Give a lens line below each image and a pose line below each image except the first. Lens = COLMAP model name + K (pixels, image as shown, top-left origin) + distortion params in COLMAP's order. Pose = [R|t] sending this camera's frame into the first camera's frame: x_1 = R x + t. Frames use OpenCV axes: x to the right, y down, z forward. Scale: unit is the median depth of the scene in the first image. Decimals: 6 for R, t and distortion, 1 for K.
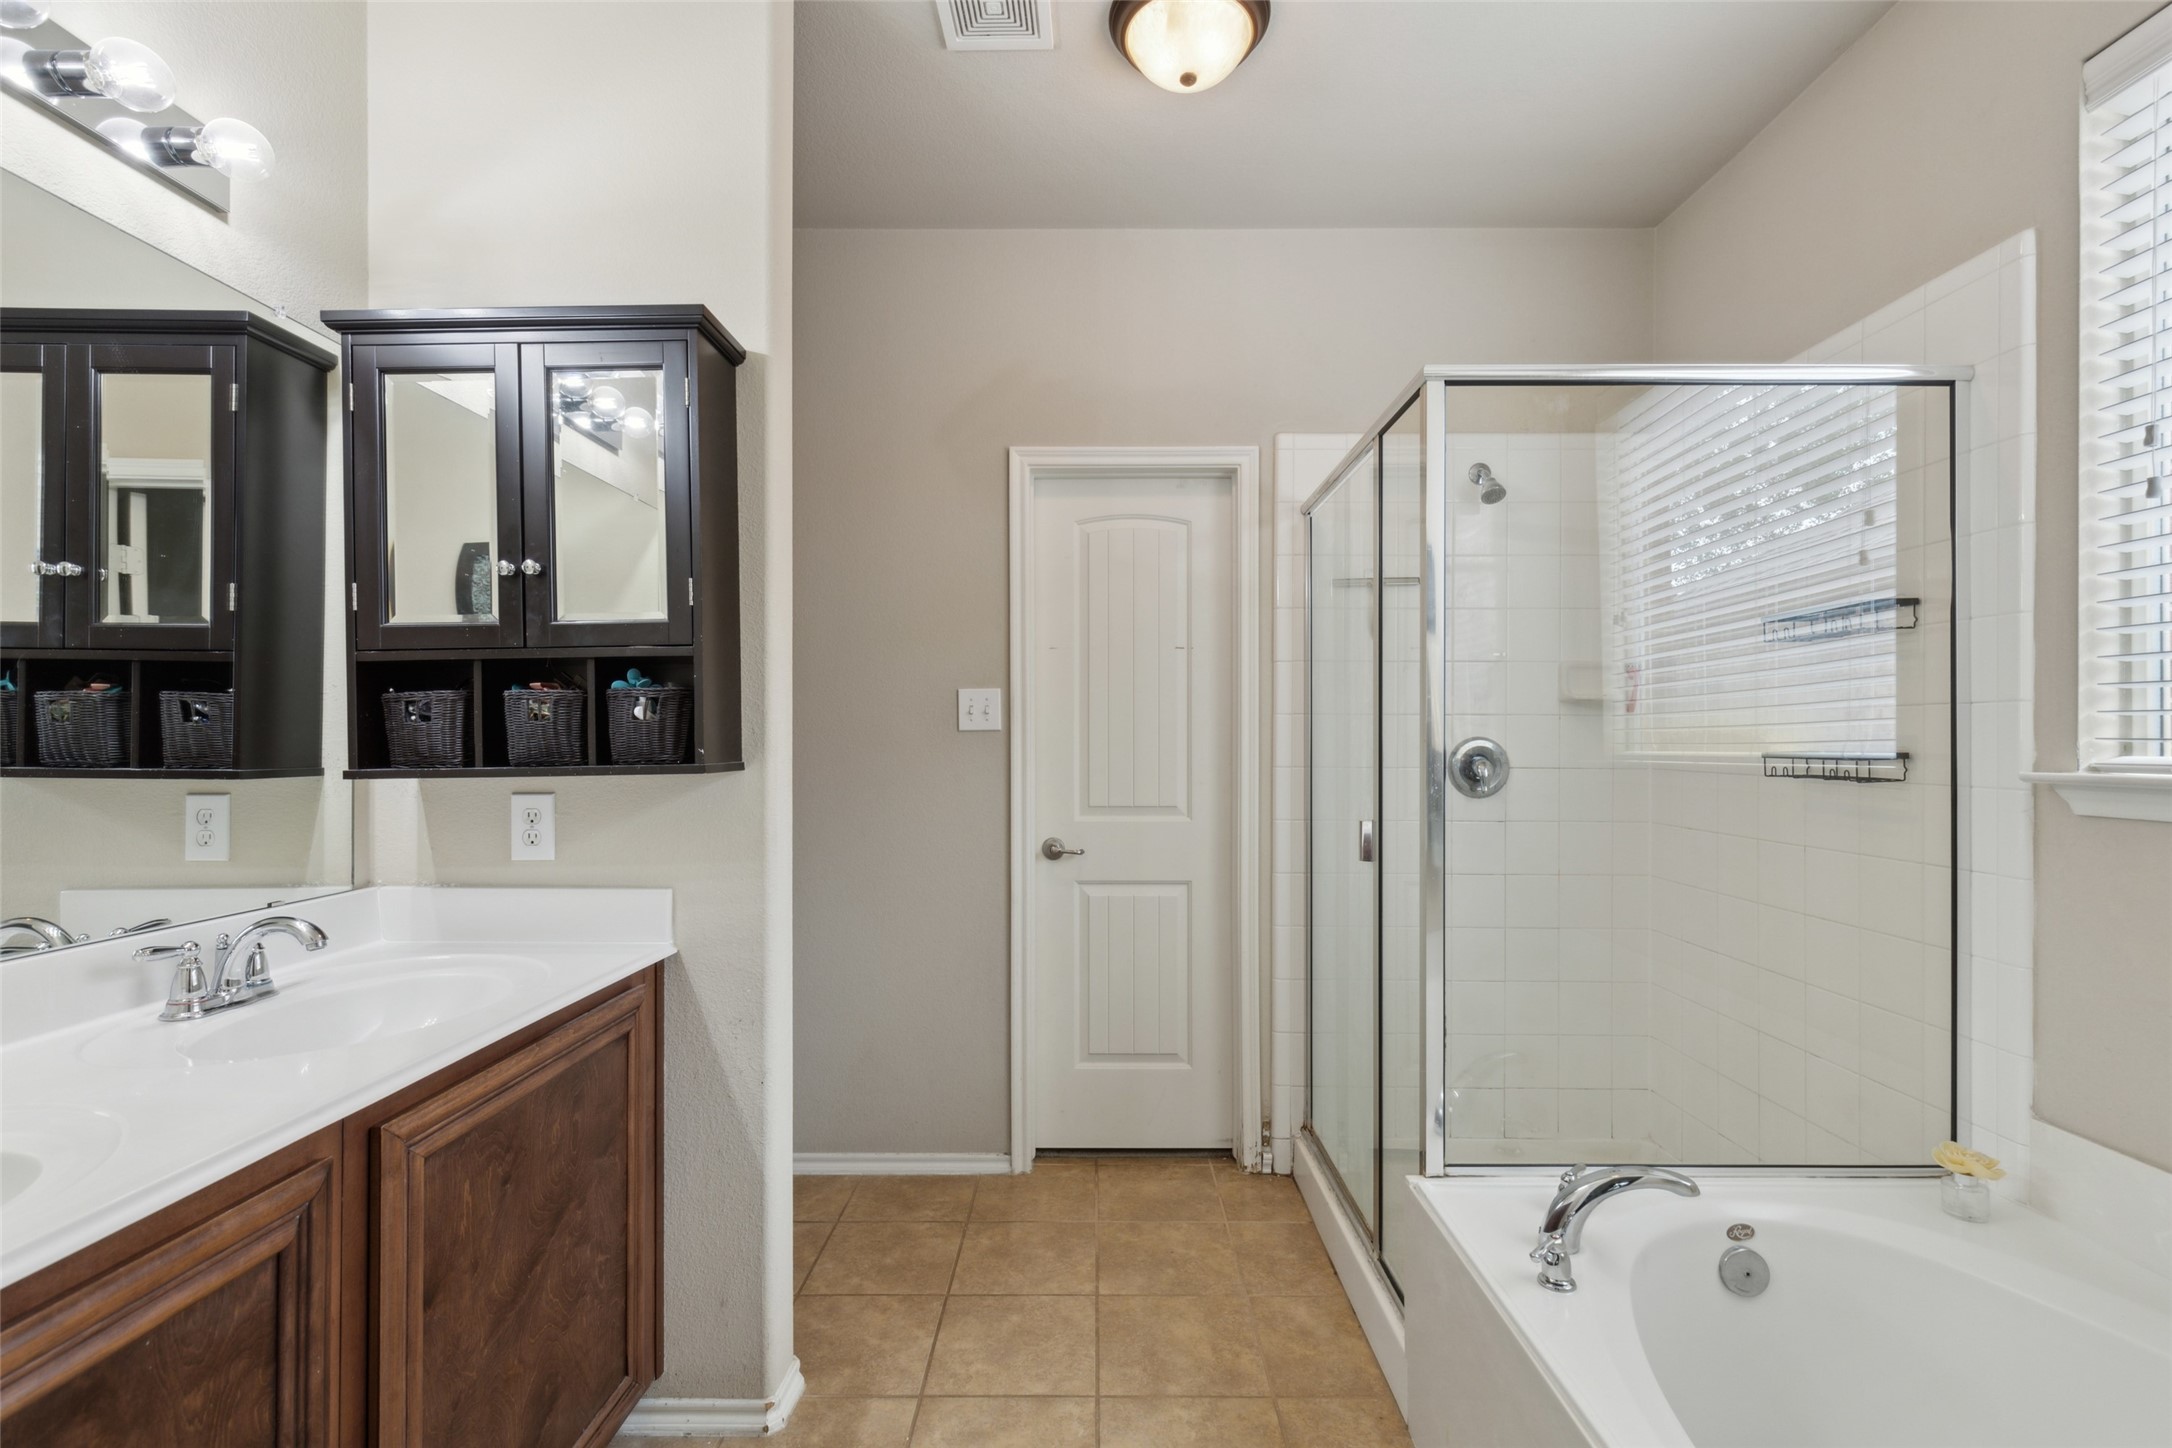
lens RADIAL K [[979.8, 0, 1093.7], [0, 979.8, 732.3], [0, 0, 1]] dist [0.004276, 0.000205]
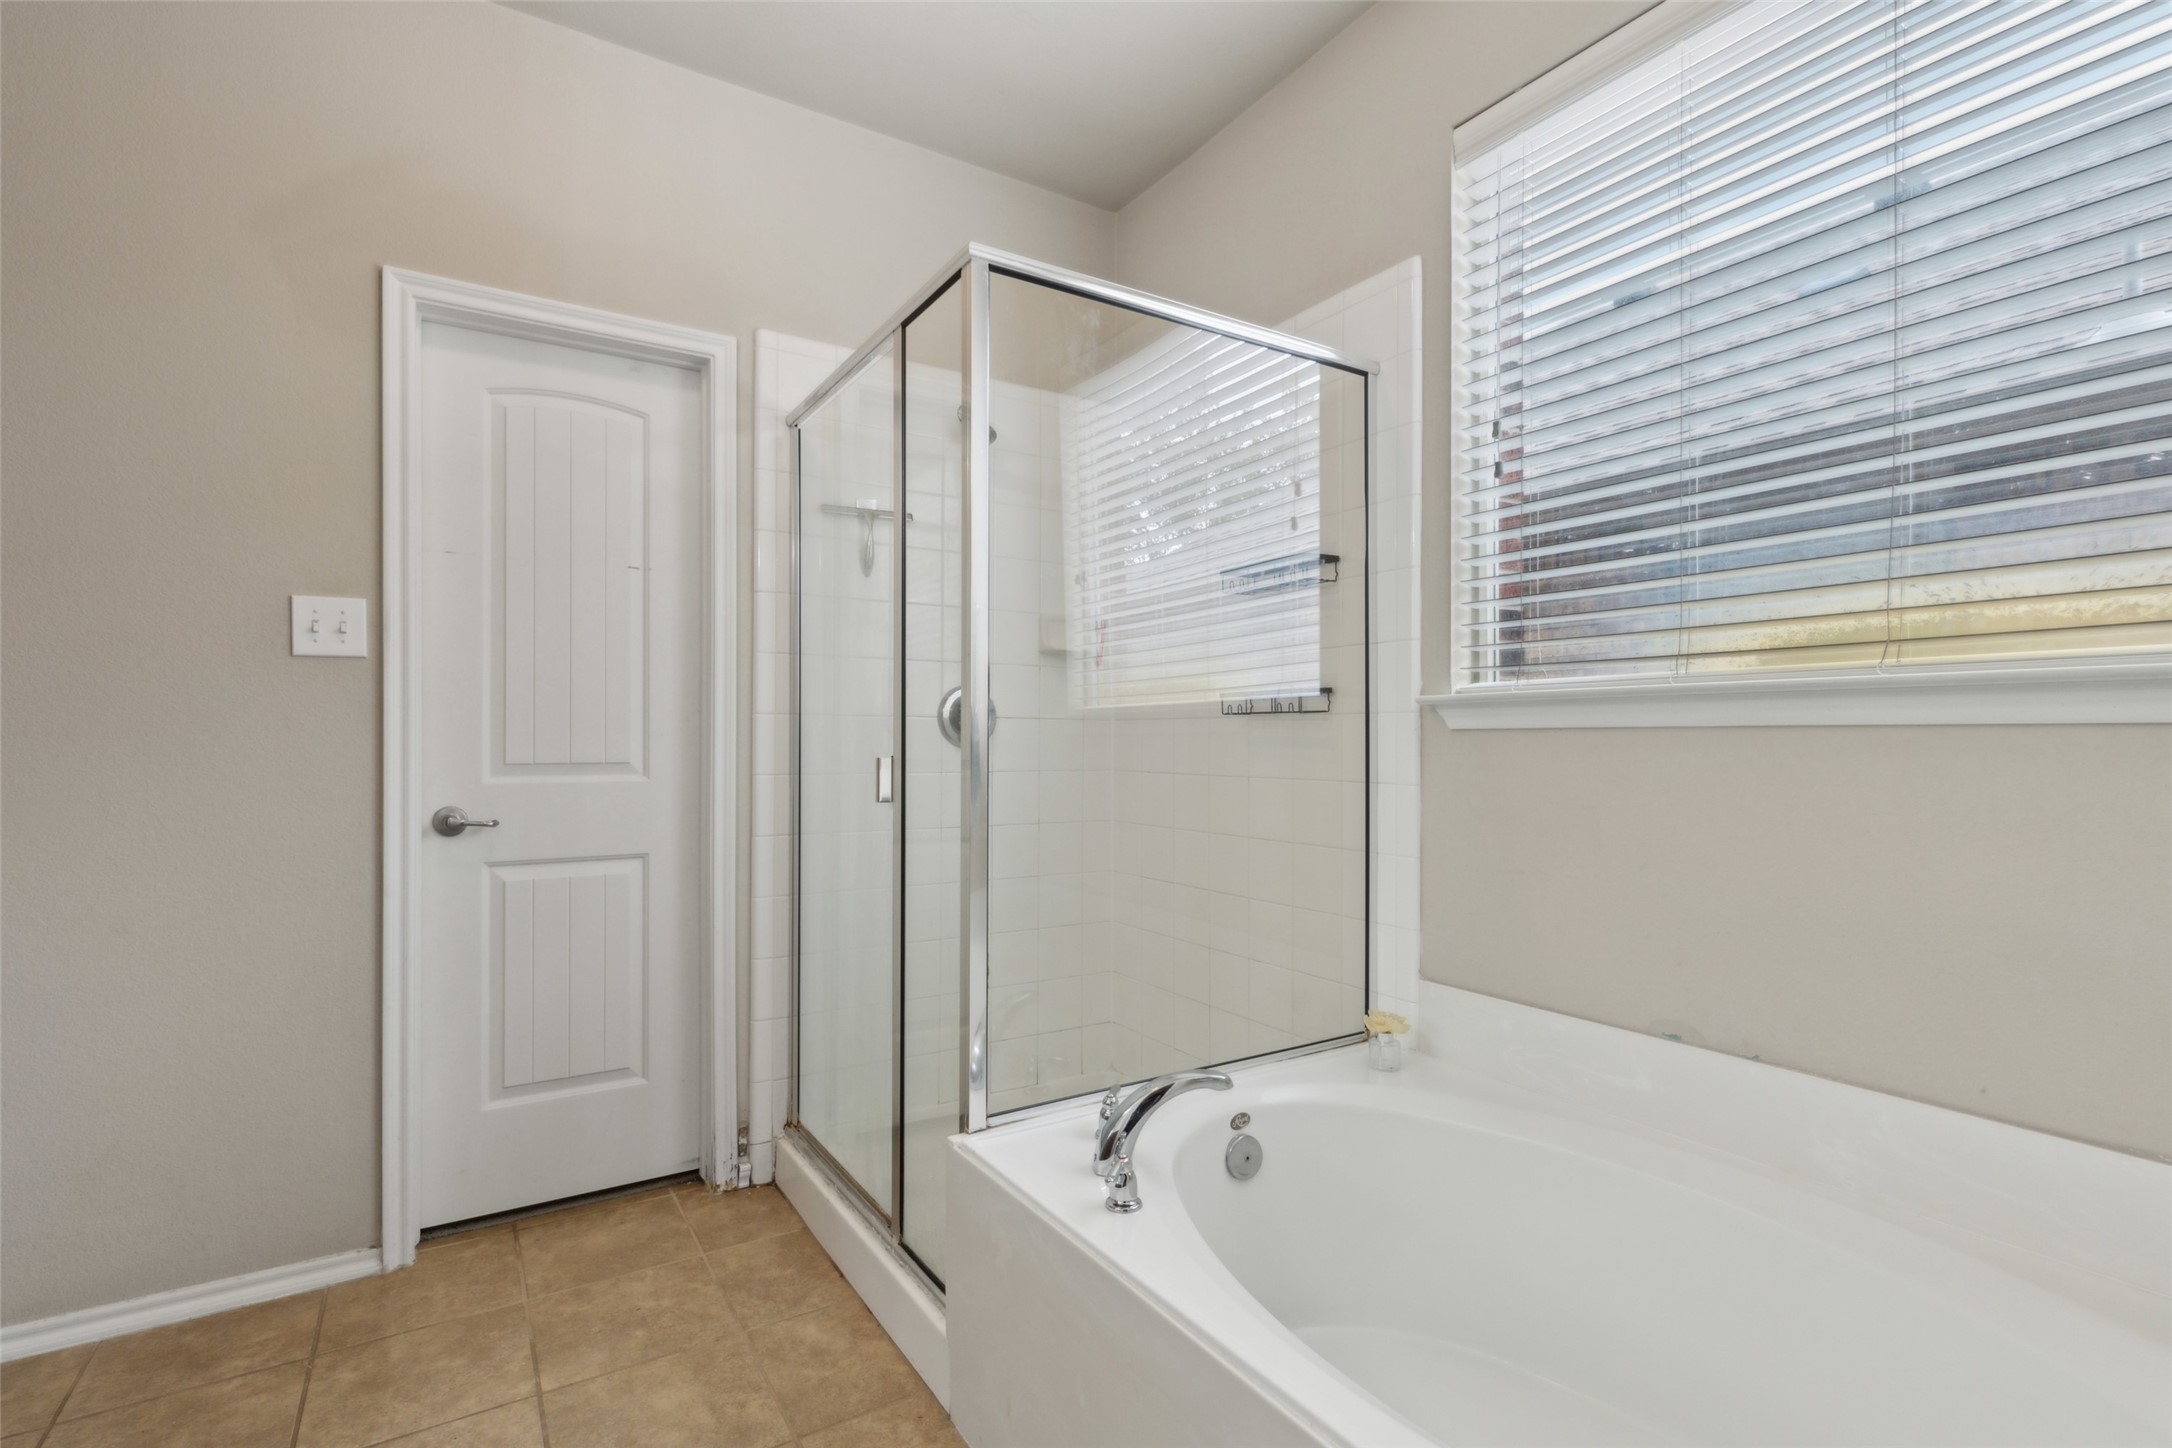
lens RADIAL K [[1016.2, 0, 1086.0], [0, 1016.2, 724.0], [0, 0, 1]] dist [0.003225, -0.000086]
pose [[0.847509, 0.003293, 0.530771, -0.056124], [-0.002106, 0.999994, -0.002843, 0.060954], [-0.530777, 0.001292, 0.847510, 0.114621]]
